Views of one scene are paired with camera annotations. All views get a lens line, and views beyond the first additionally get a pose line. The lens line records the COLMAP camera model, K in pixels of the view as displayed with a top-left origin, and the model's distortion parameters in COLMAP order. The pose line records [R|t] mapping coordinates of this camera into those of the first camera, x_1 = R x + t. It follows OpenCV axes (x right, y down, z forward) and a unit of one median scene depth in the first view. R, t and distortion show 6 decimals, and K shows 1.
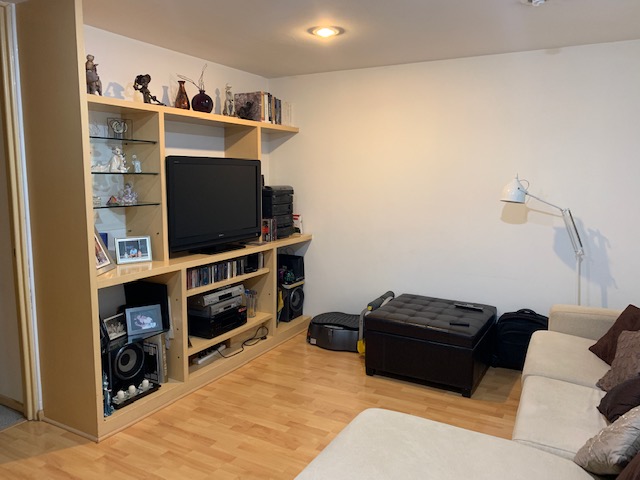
lens RADIAL K [[490.5, 0, 320.0], [0, 490.5, 240.0], [0, 0, 1]] dist [0.006686, 0.000812]
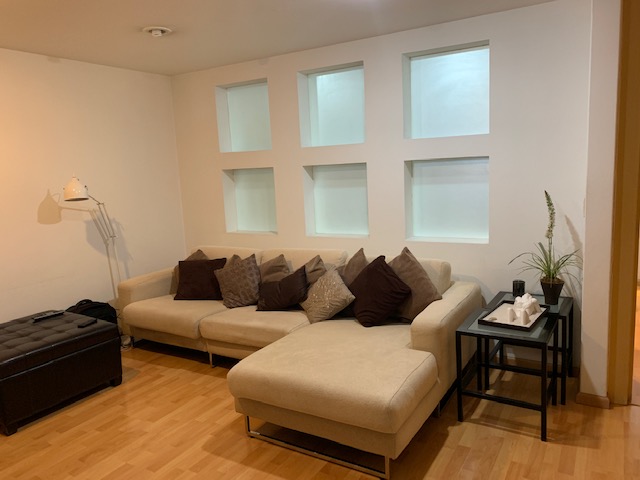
lens RADIAL K [[490.5, 0, 320.0], [0, 490.5, 240.0], [0, 0, 1]] dist [0.006686, 0.000812]
pose [[0.041318, -0.160470, 0.986176, -0.619531], [0.183026, 0.971533, 0.150419, -0.055374], [-0.982239, 0.174281, 0.069512, 0.417984]]
